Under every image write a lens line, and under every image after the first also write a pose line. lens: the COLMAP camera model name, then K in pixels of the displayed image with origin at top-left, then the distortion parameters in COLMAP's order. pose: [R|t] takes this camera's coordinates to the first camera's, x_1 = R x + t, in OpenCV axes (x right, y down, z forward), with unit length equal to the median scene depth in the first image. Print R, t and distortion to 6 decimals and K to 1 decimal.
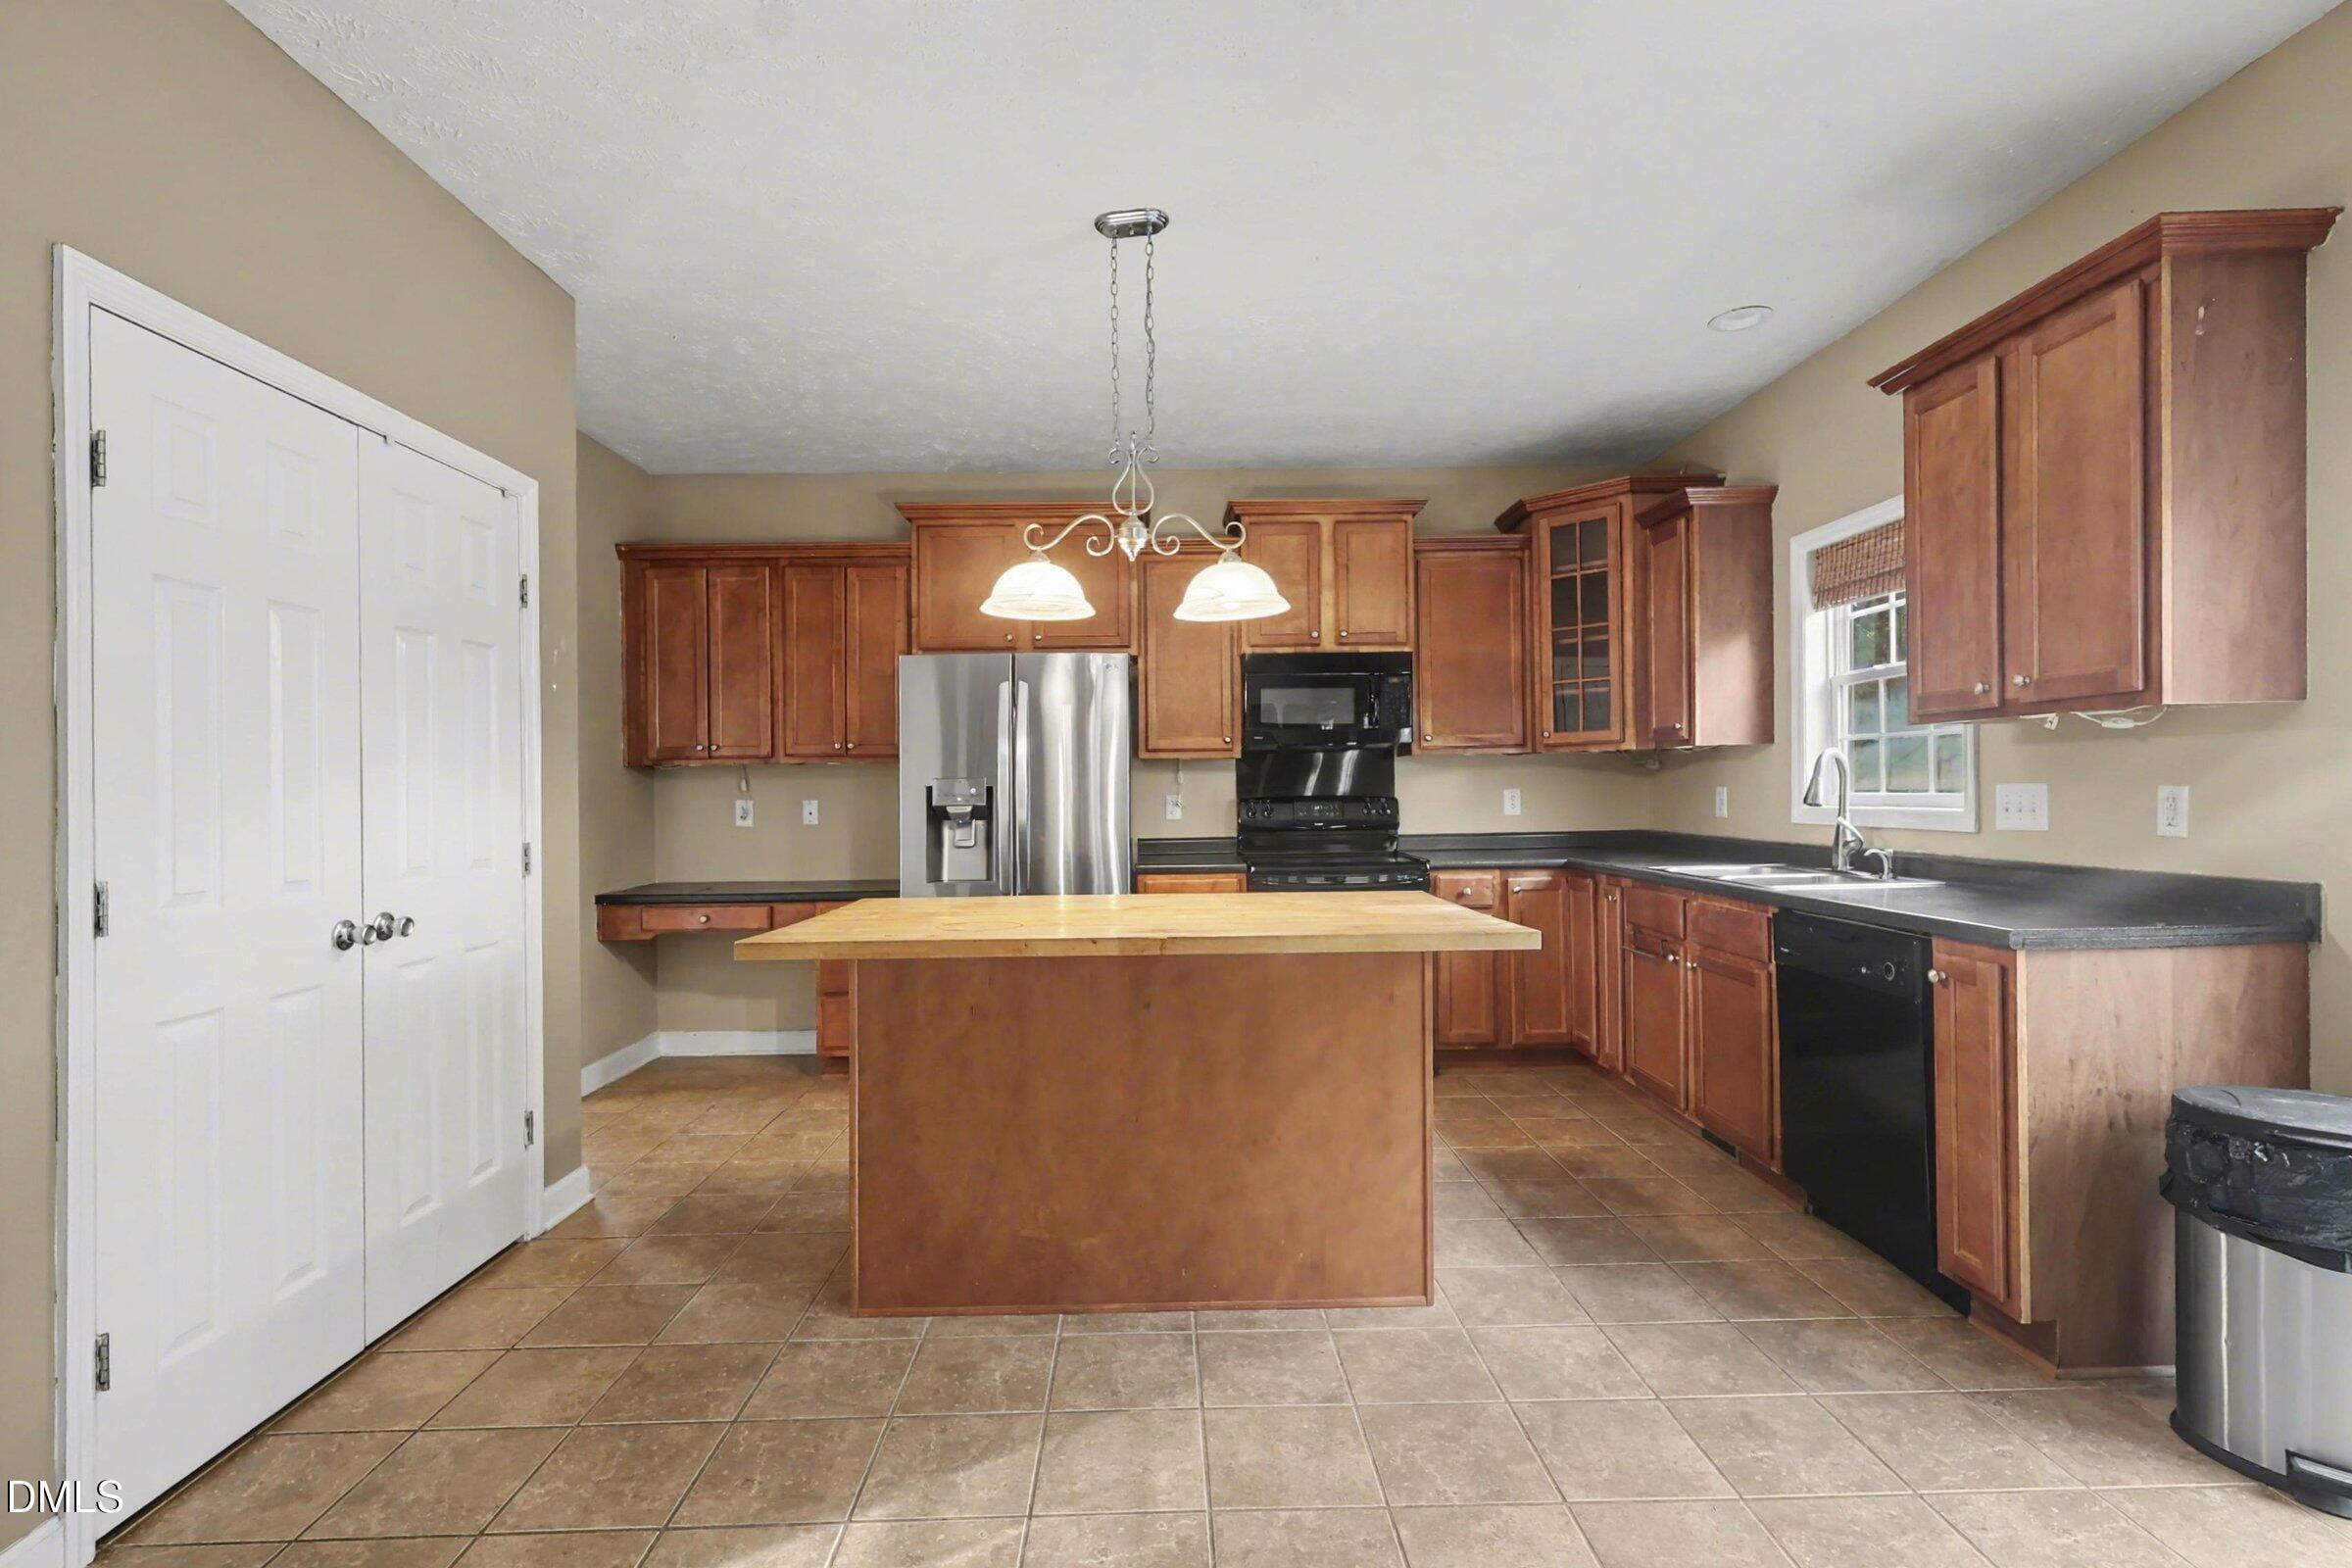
lens RADIAL K [[1107.7, 0, 1159.1], [0, 1107.7, 780.7], [0, 0, 1]] dist [-0.000682, -0.000626]
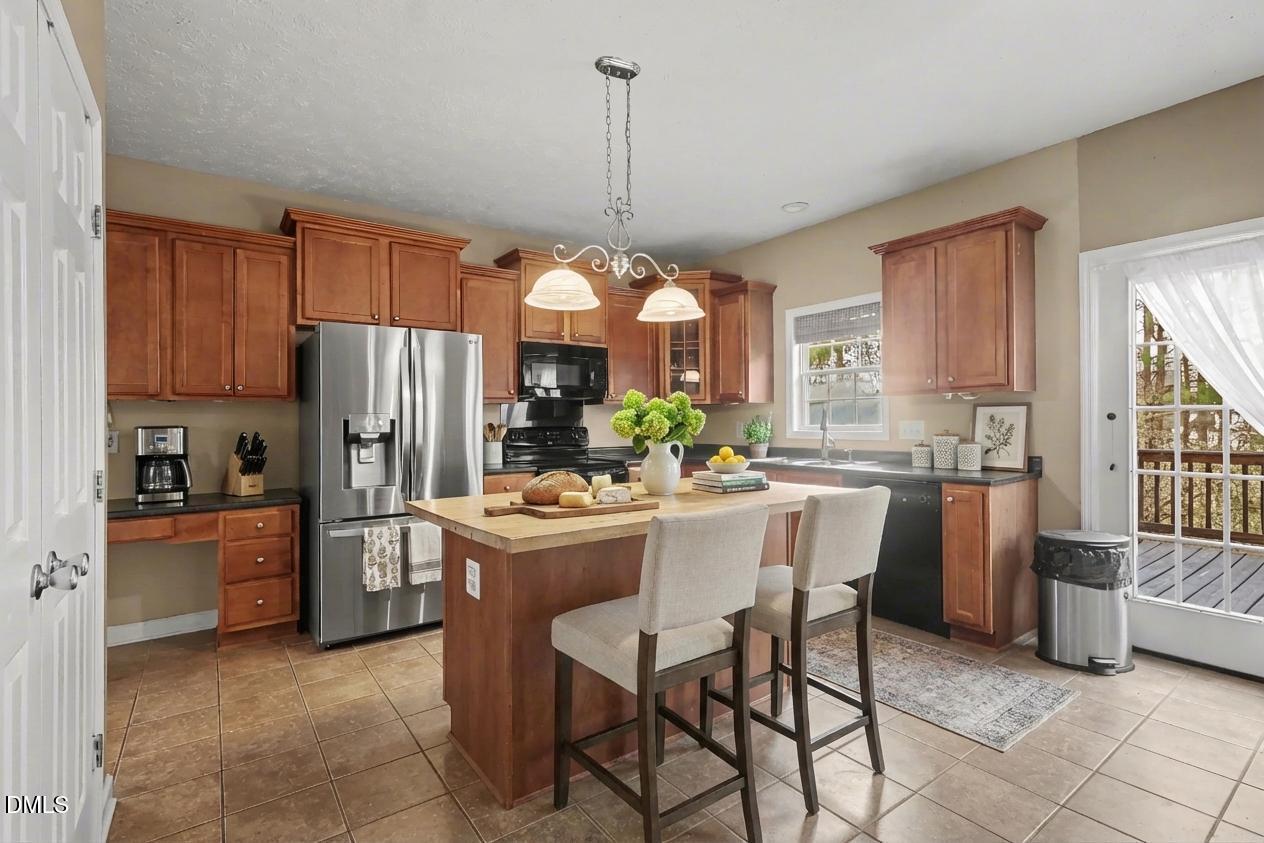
lens RADIAL K [[594.5, 0, 632.0], [0, 594.5, 421.5], [0, 0, 1]] dist [-0.002415, 0.000447]
pose [[0.813196, 0.005431, 0.581964, -0.409997], [-0.006047, 0.999981, -0.000883, 0.007770], [-0.581958, -0.002801, 0.813214, 0.230677]]
